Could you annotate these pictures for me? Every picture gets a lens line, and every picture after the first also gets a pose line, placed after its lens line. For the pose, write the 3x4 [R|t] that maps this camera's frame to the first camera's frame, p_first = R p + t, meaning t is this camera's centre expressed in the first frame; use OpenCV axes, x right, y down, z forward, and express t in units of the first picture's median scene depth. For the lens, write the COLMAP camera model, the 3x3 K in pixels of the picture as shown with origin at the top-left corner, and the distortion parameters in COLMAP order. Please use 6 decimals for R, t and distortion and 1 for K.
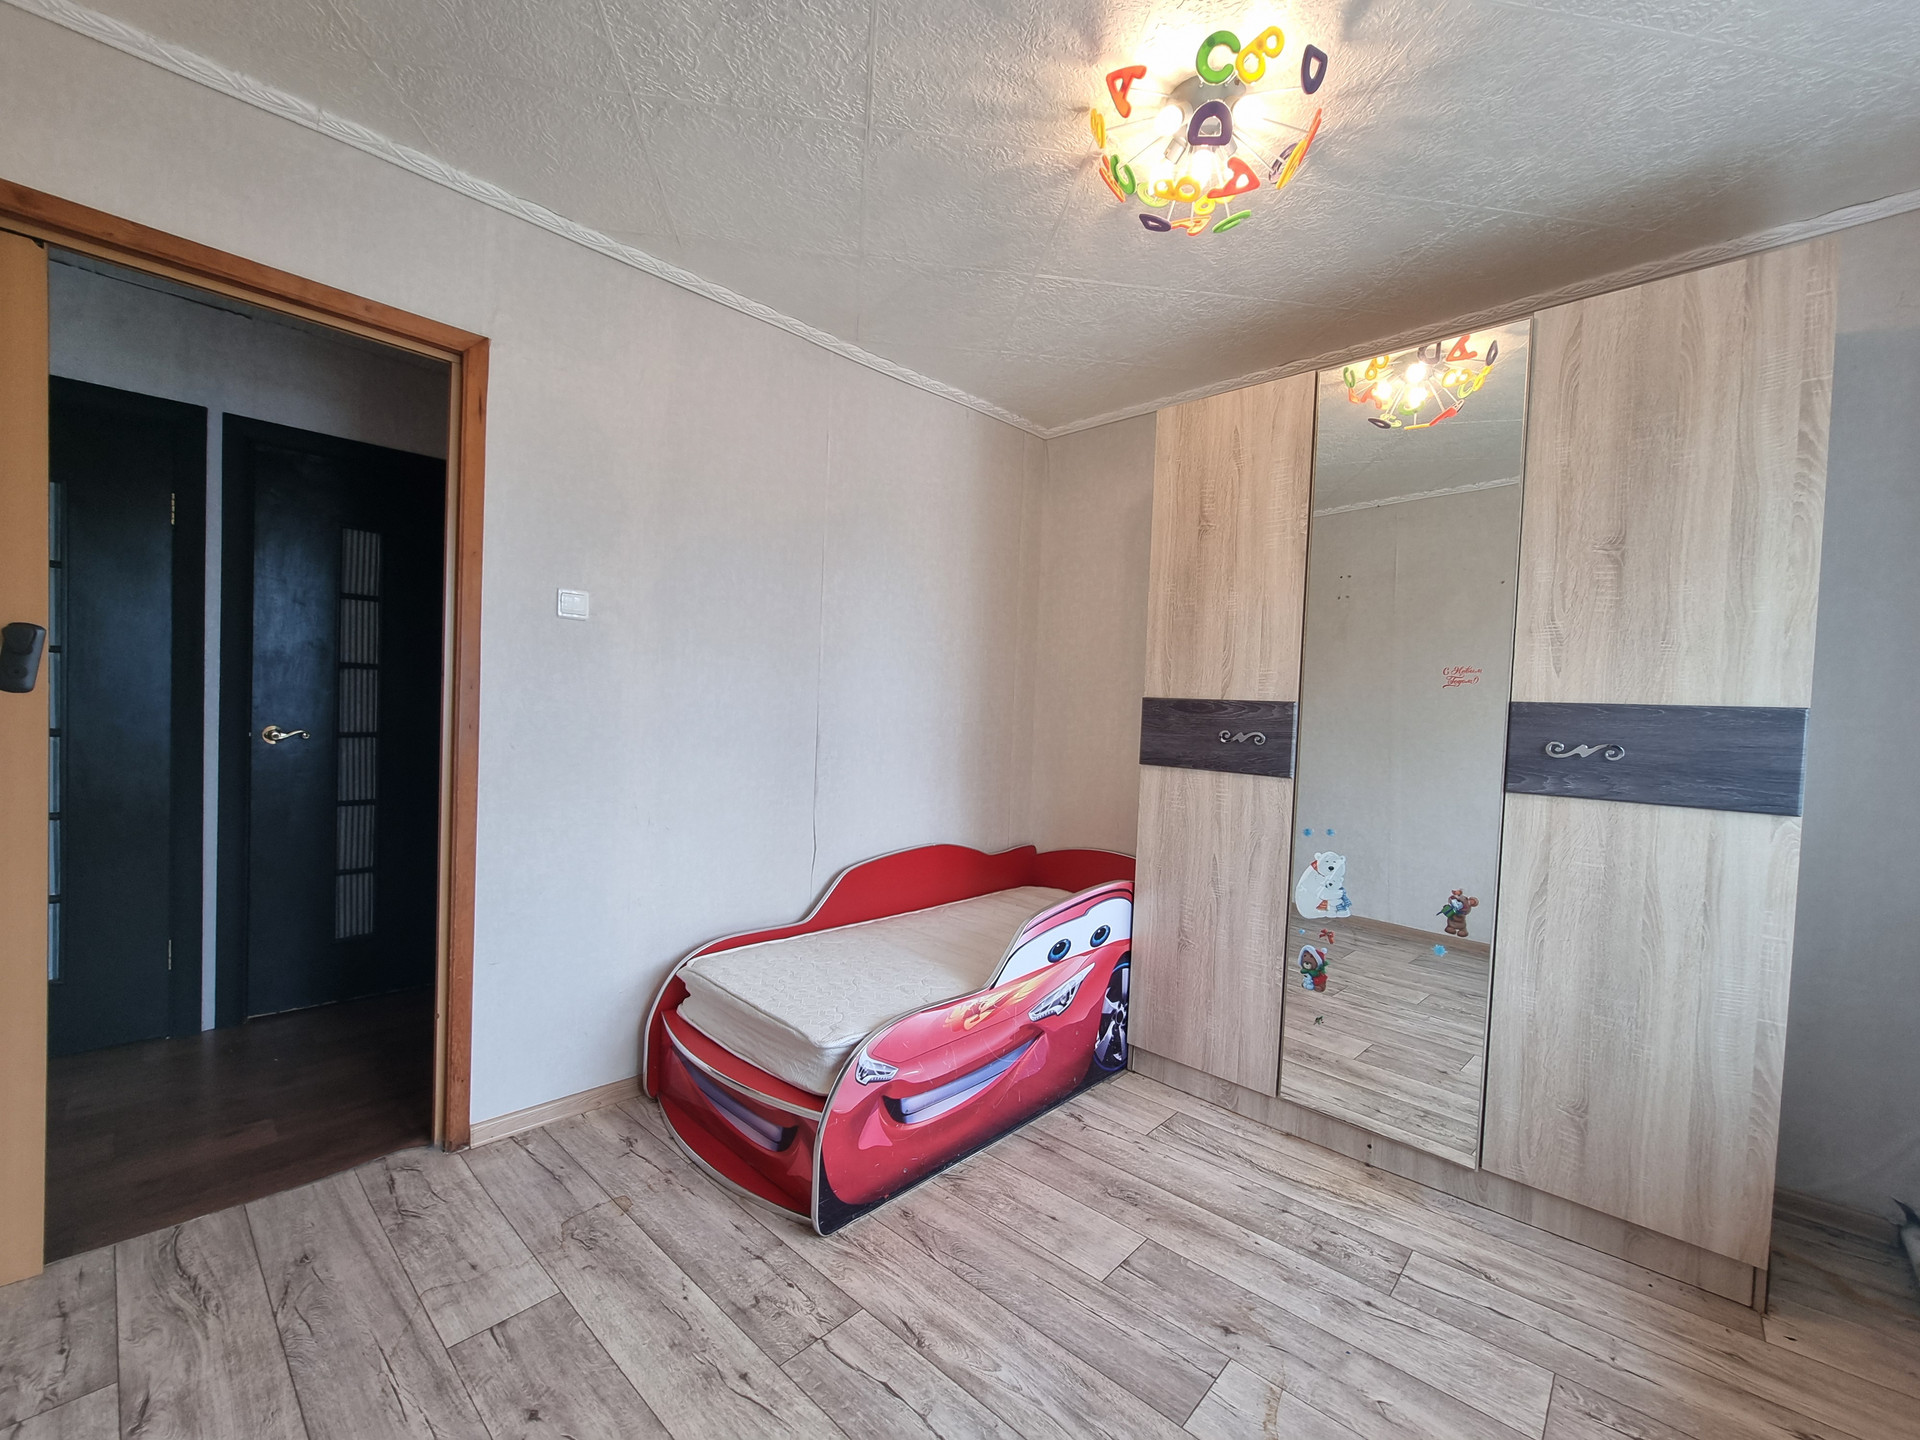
lens RADIAL K [[795.1, 0, 948.8], [0, 795.1, 725.7], [0, 0, 1]] dist [-0.002659, 0.001908]
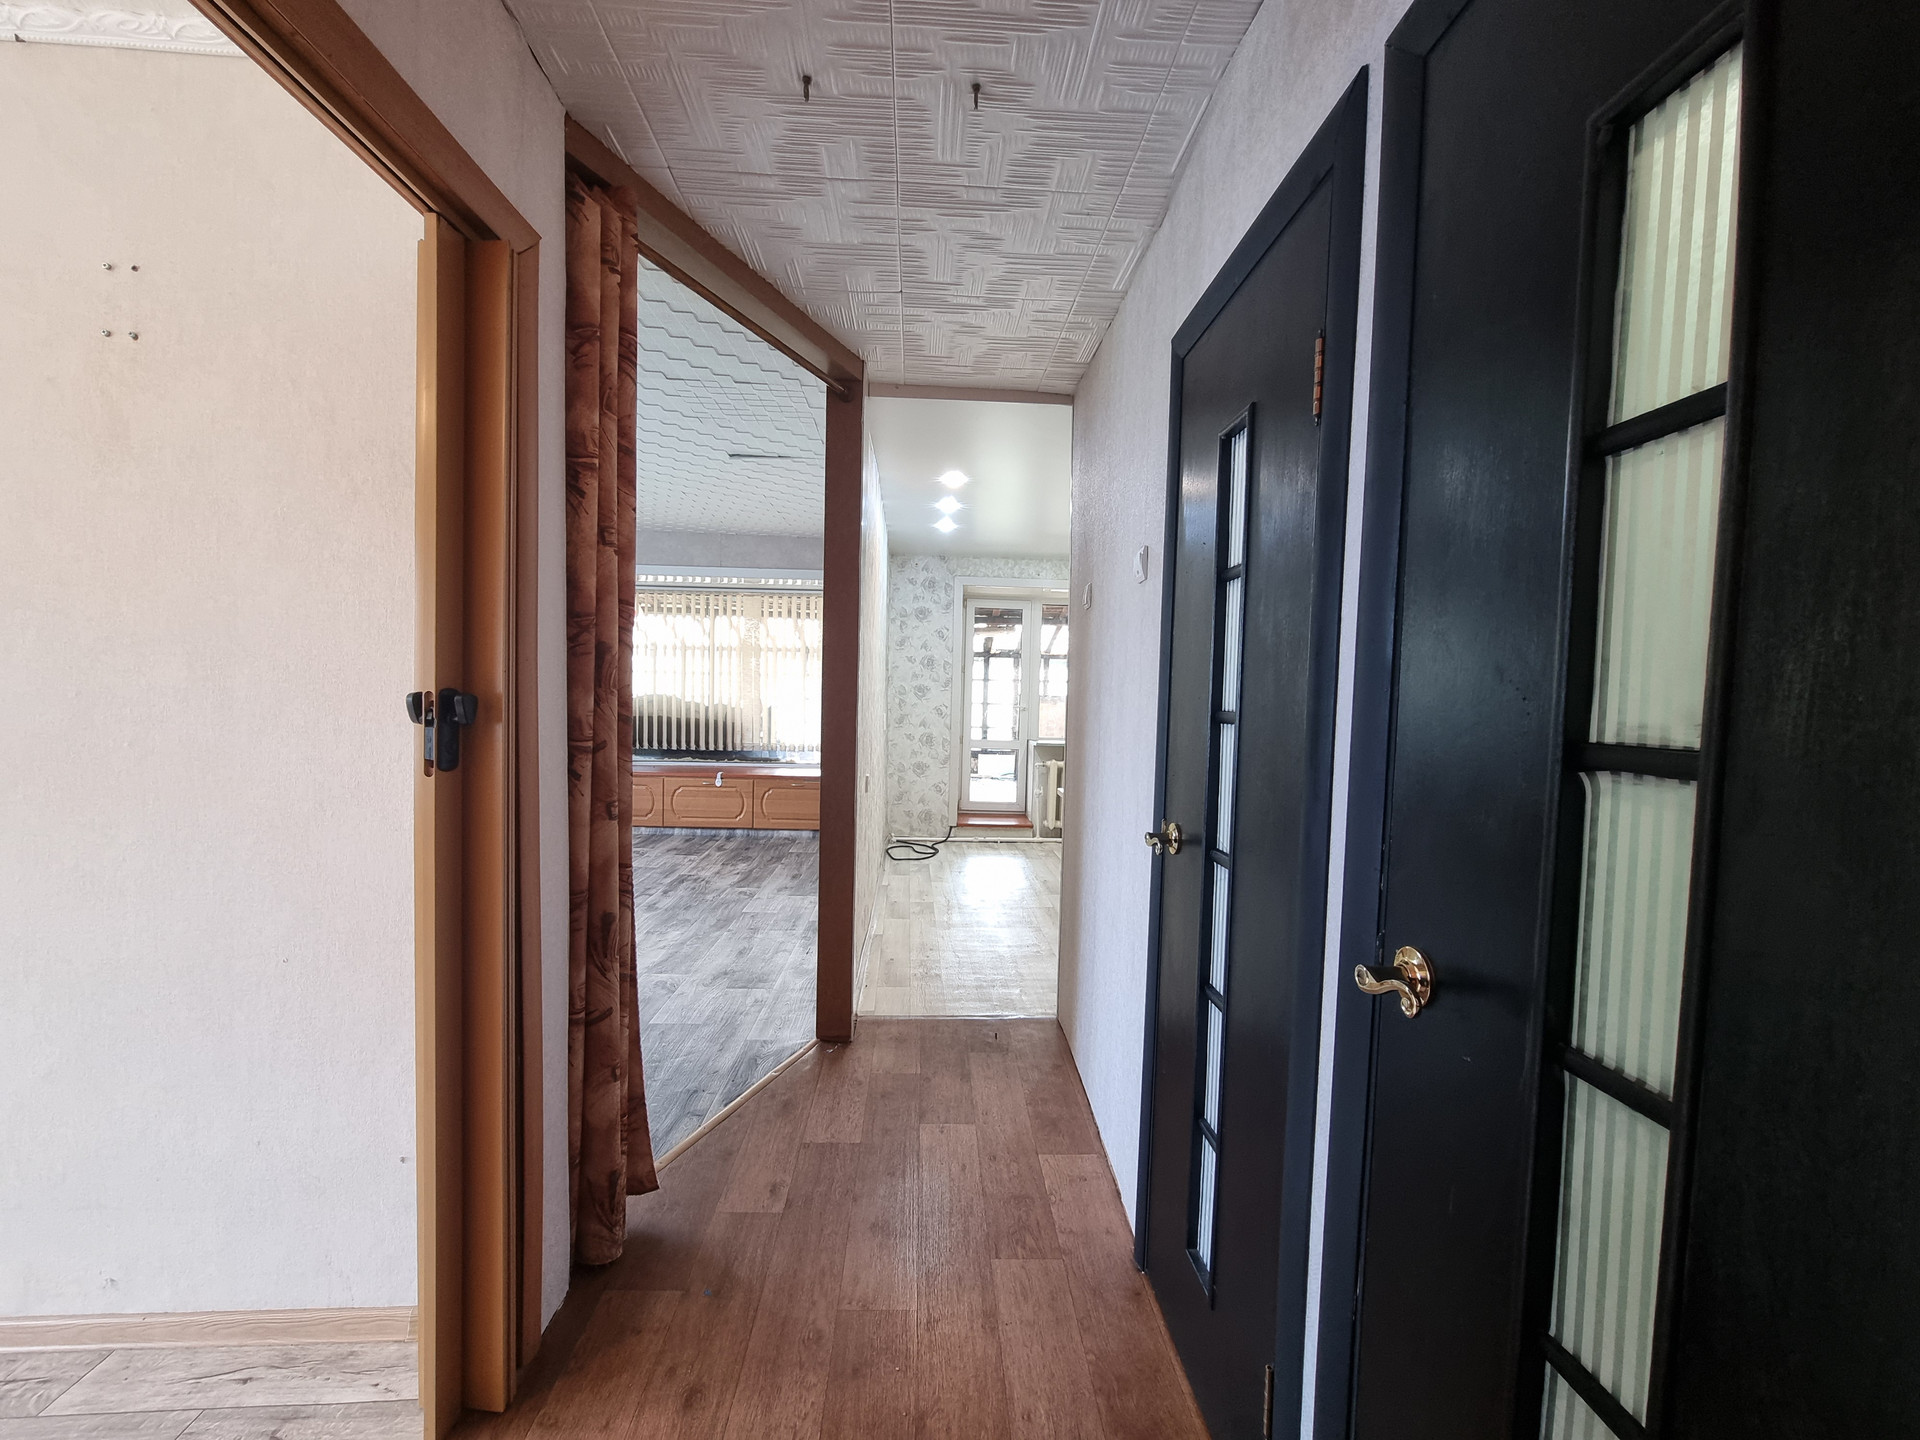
lens RADIAL K [[795.1, 0, 954.2], [0, 795.1, 732.5], [0, 0, 1]] dist [-0.002659, 0.001908]
pose [[-0.687591, -0.012976, -0.725982, -0.087094], [-0.066187, 0.996798, 0.044871, -0.094487], [0.723075, 0.078903, -0.686248, 1.589937]]
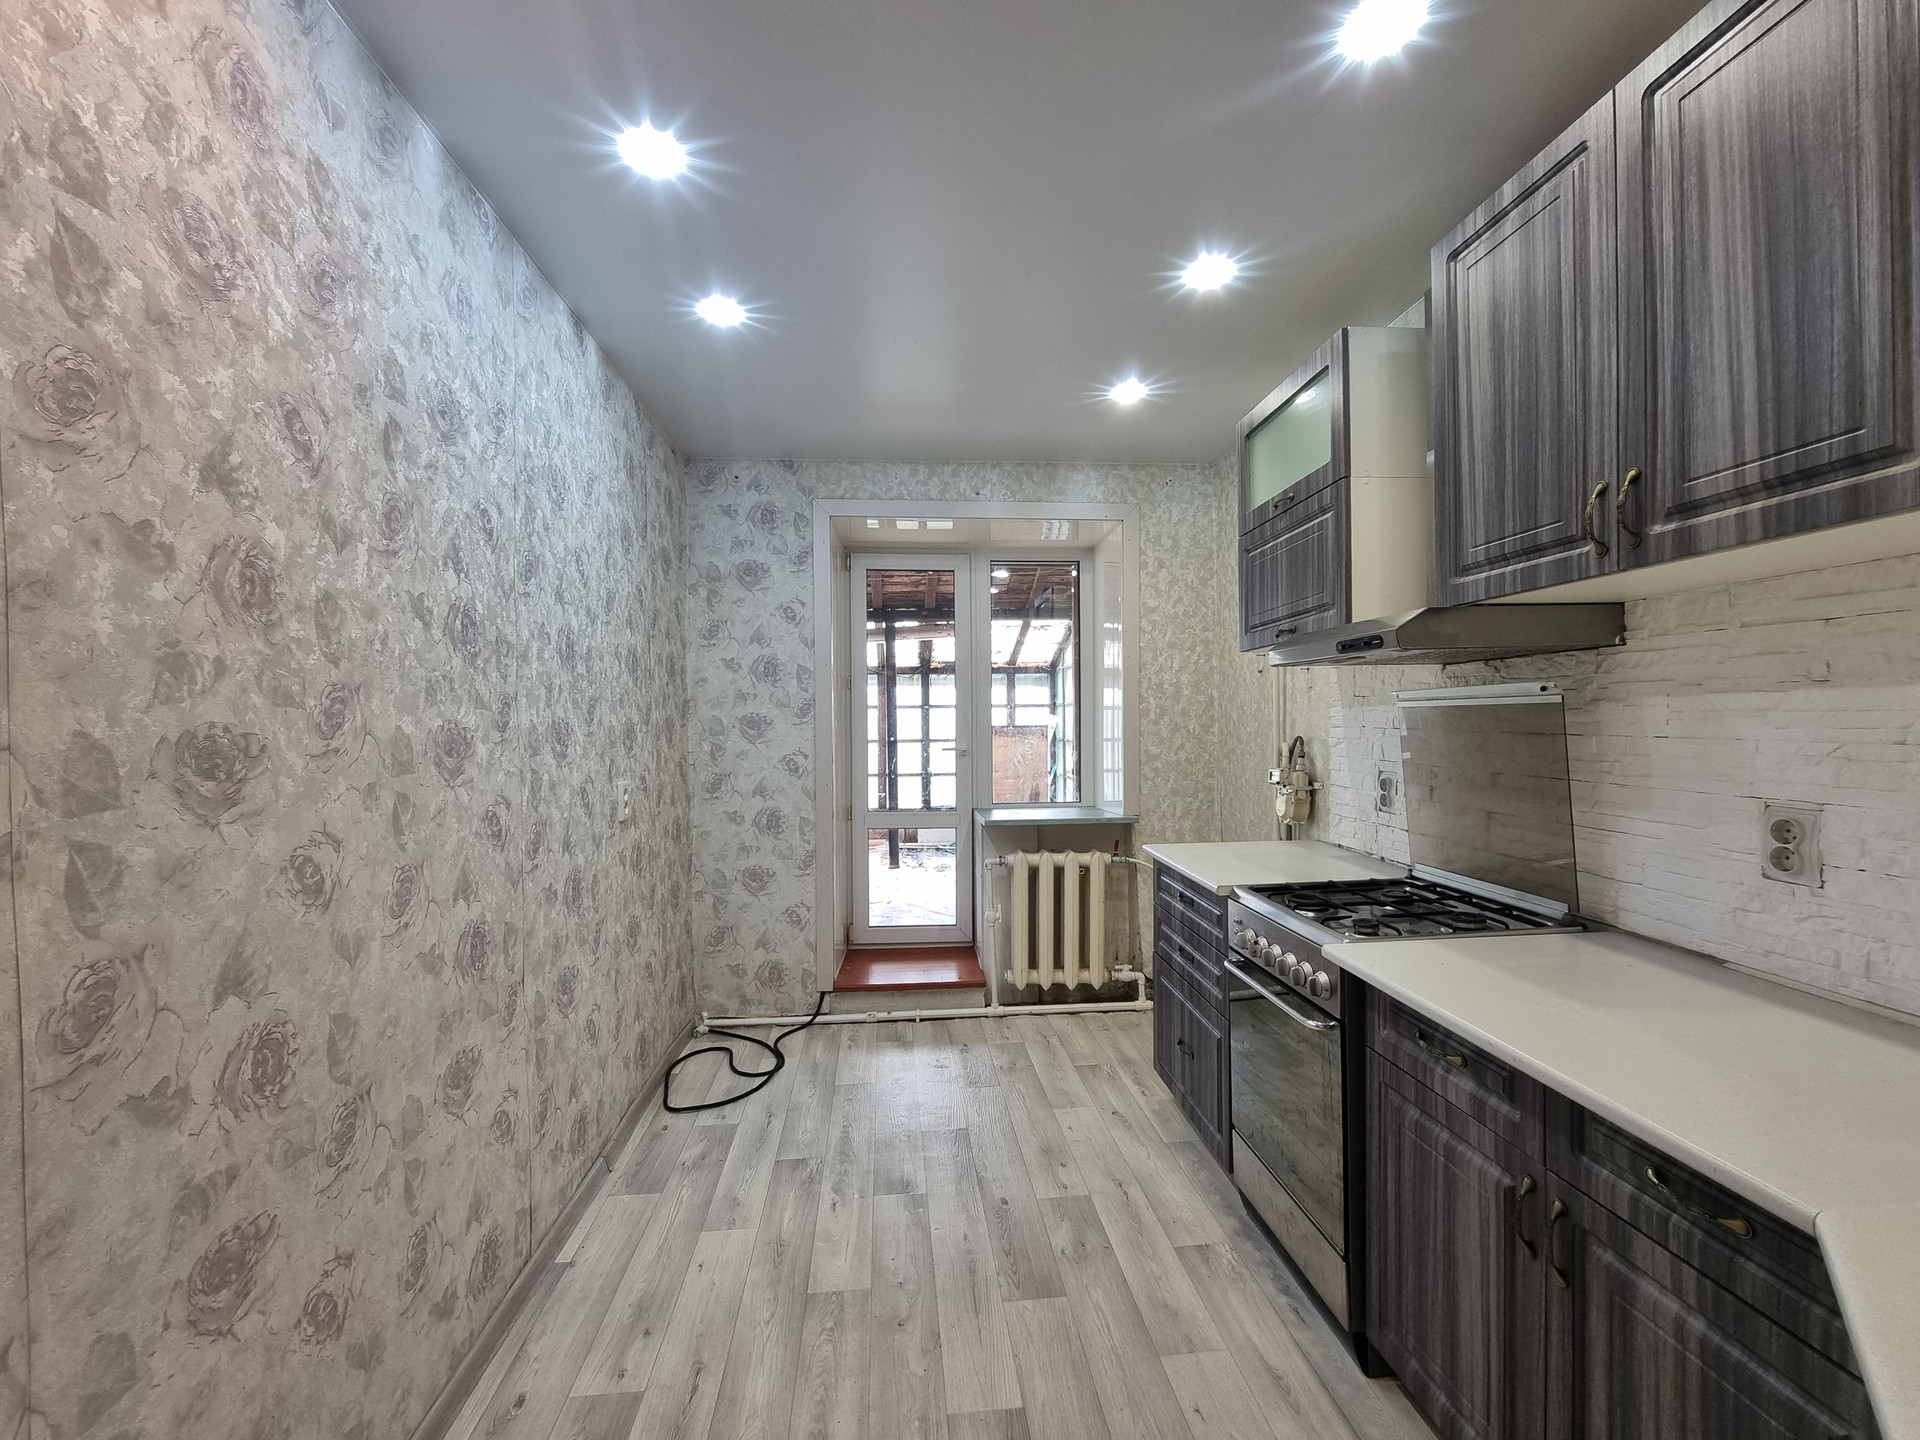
lens RADIAL K [[795.1, 0, 953.3], [0, 795.1, 717.0], [0, 0, 1]] dist [-0.002659, 0.001908]
pose [[-0.668587, -0.035202, -0.742800, -1.372534], [-0.034660, 0.999269, -0.016160, -0.115050], [0.742826, 0.014941, -0.669318, 0.678338]]
